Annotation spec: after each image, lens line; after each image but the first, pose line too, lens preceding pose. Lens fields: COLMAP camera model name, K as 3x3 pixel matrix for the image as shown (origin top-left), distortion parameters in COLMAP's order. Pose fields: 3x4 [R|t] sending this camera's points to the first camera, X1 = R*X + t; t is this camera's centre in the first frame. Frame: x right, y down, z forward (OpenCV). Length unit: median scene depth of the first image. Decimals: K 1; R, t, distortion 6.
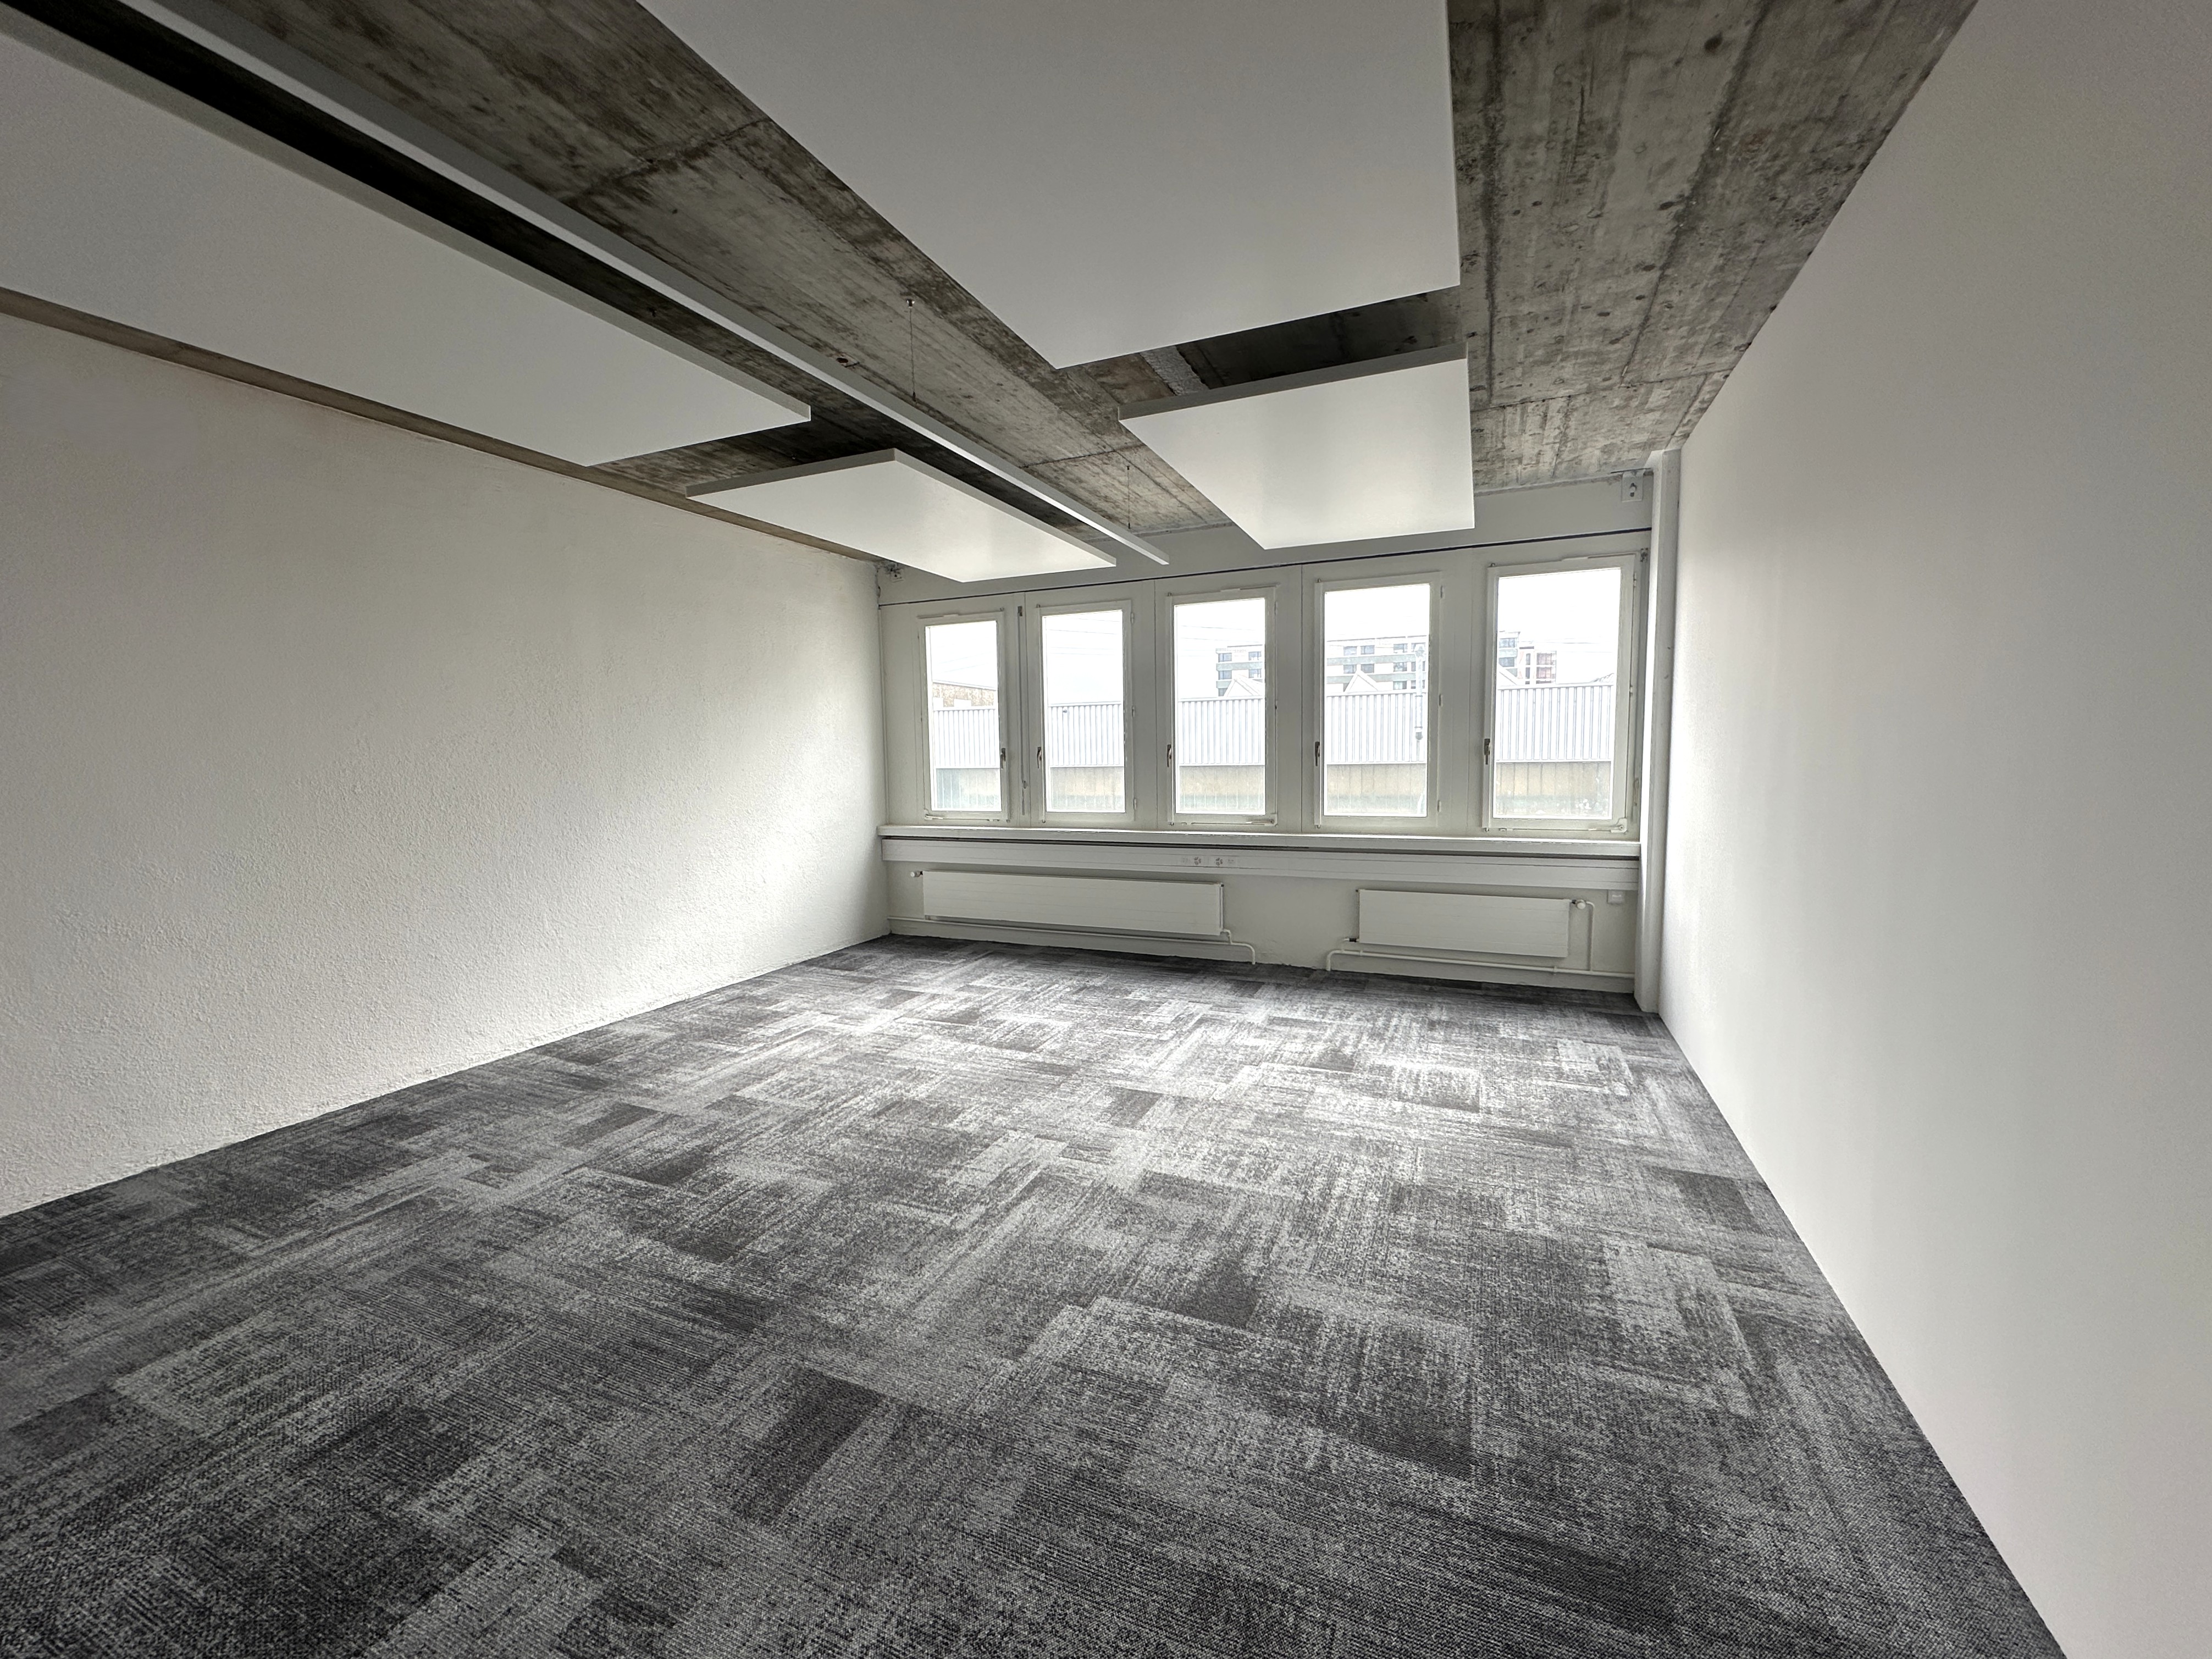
lens RADIAL K [[893.0, 0, 1104.4], [0, 893.0, 831.8], [0, 0, 1]] dist [-0.002232, -0.000139]
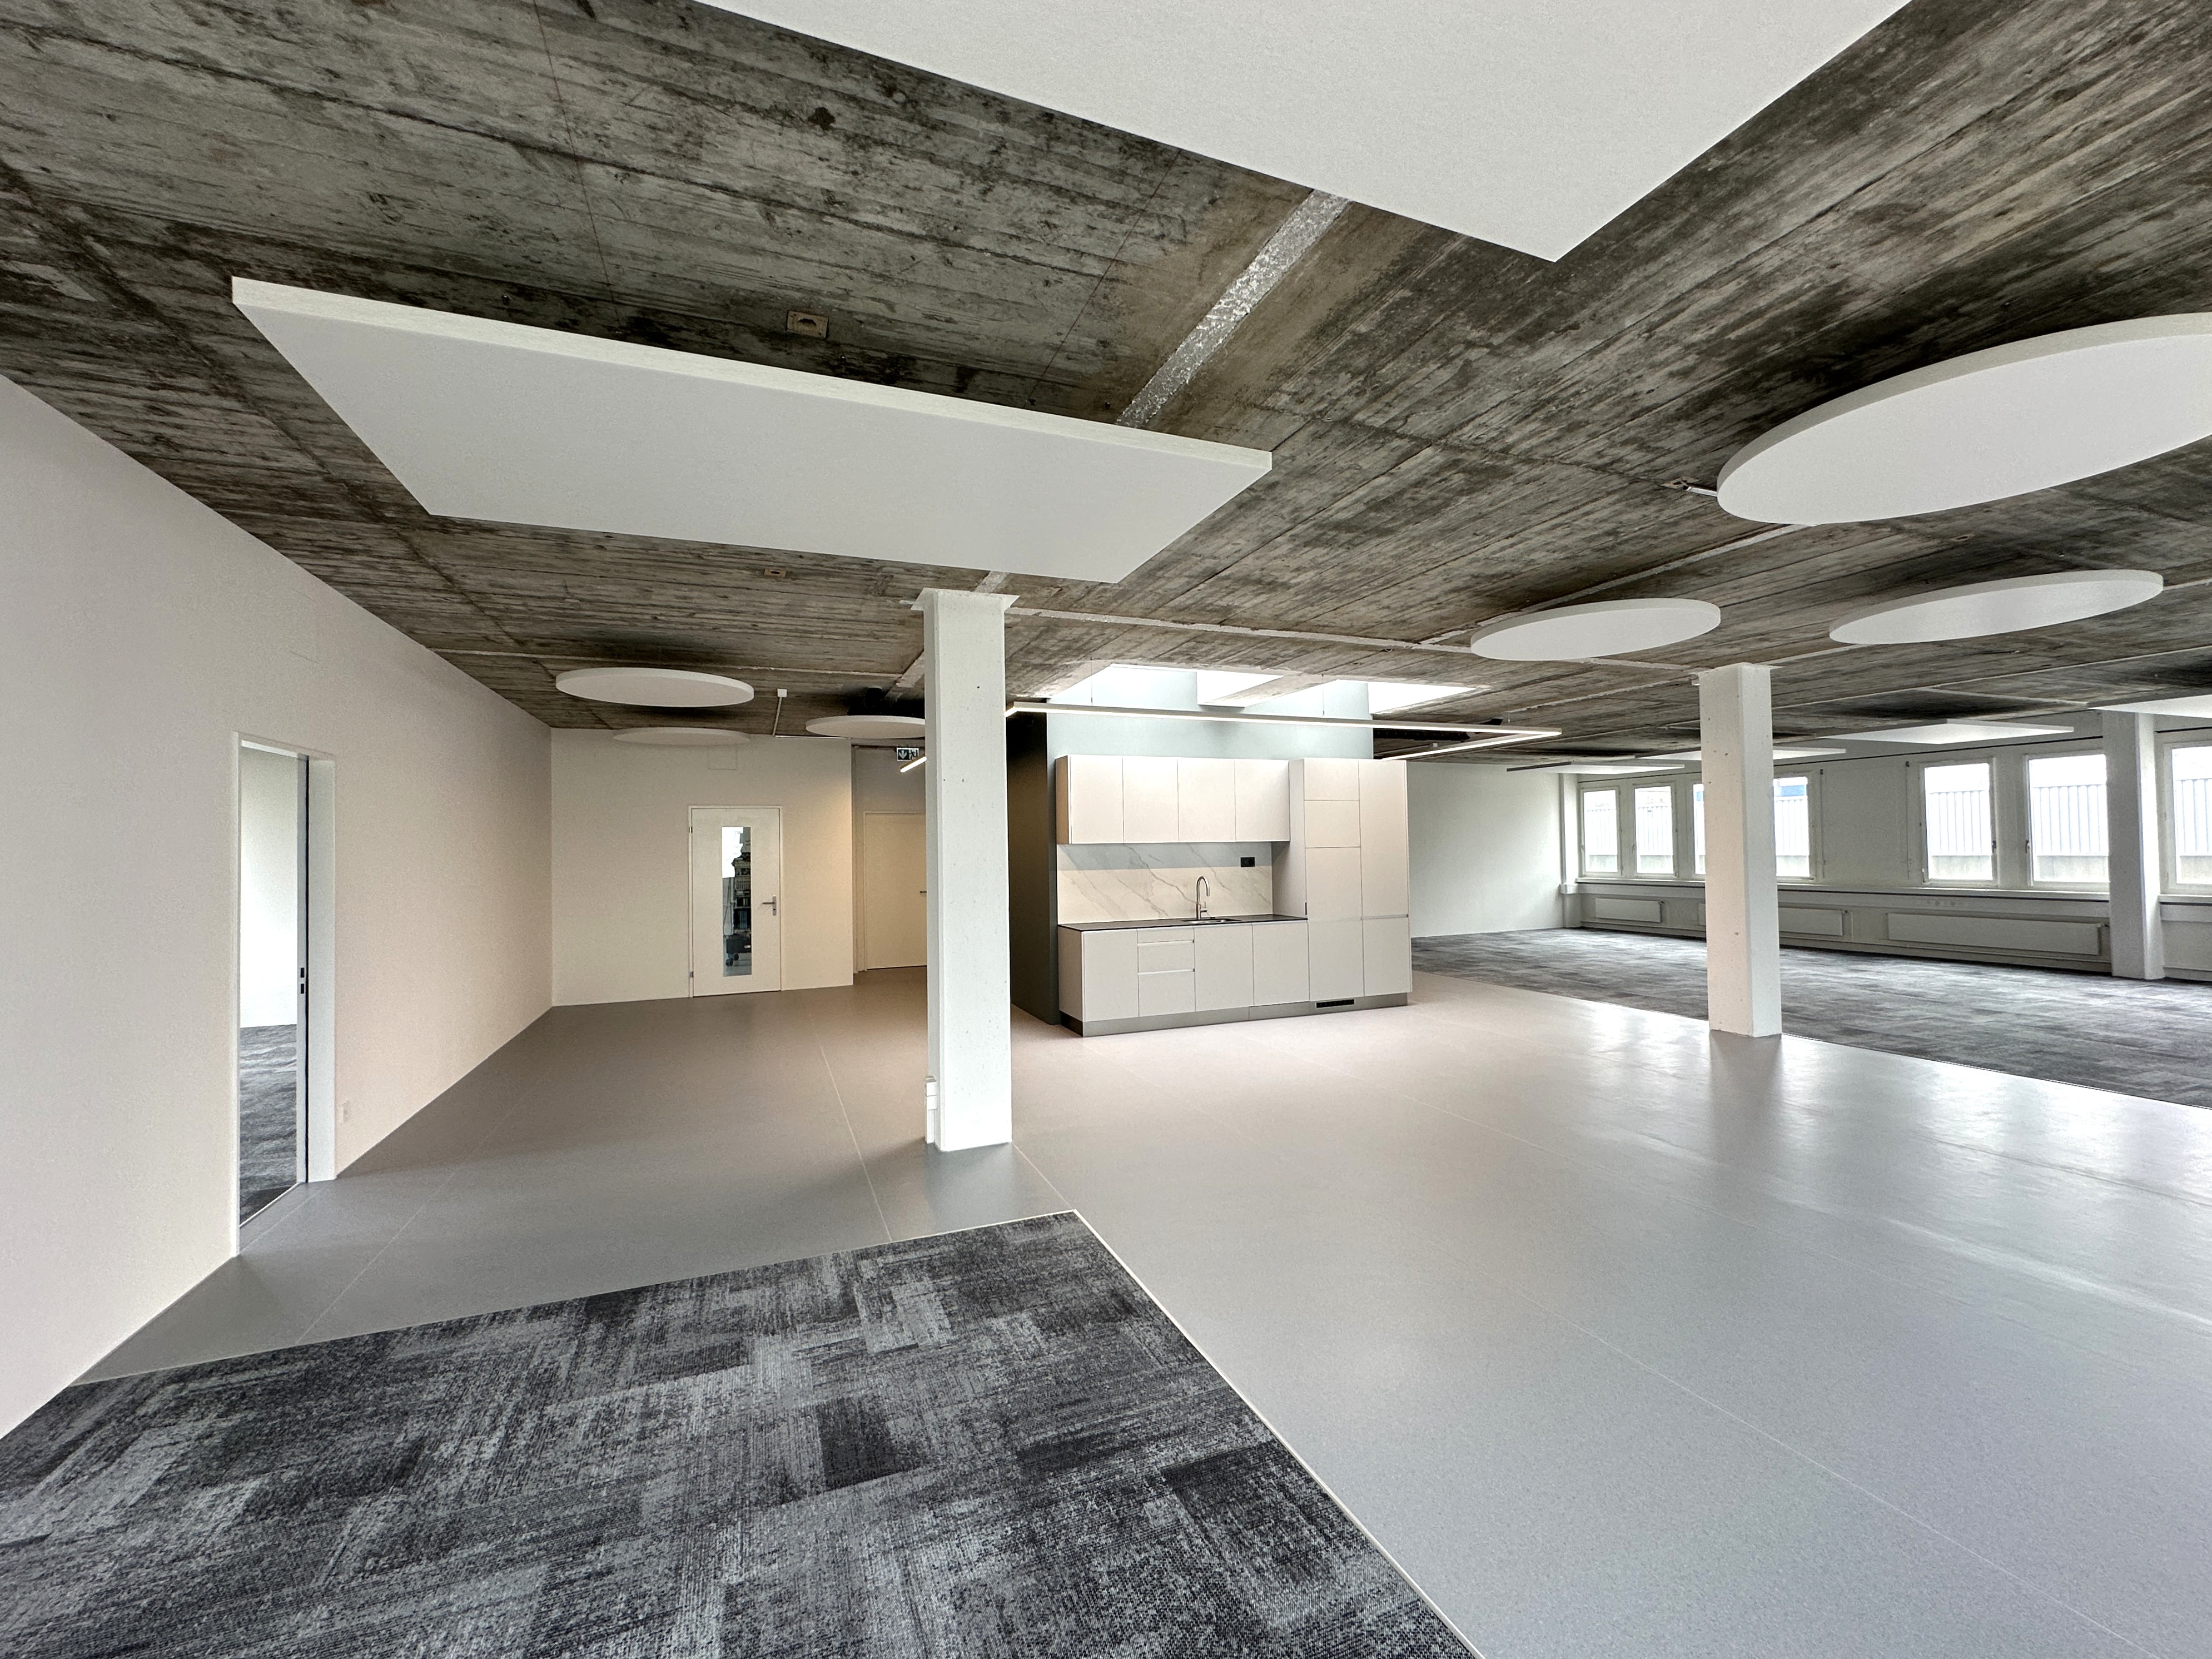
lens RADIAL K [[893.1, 0, 1105.0], [0, 893.1, 827.0], [0, 0, 1]] dist [-0.002232, -0.000139]
pose [[-0.706954, 0.012275, -0.707153, 0.412579], [-0.035885, 0.997939, 0.053198, -0.205542], [0.706349, 0.062985, -0.705056, 1.823165]]
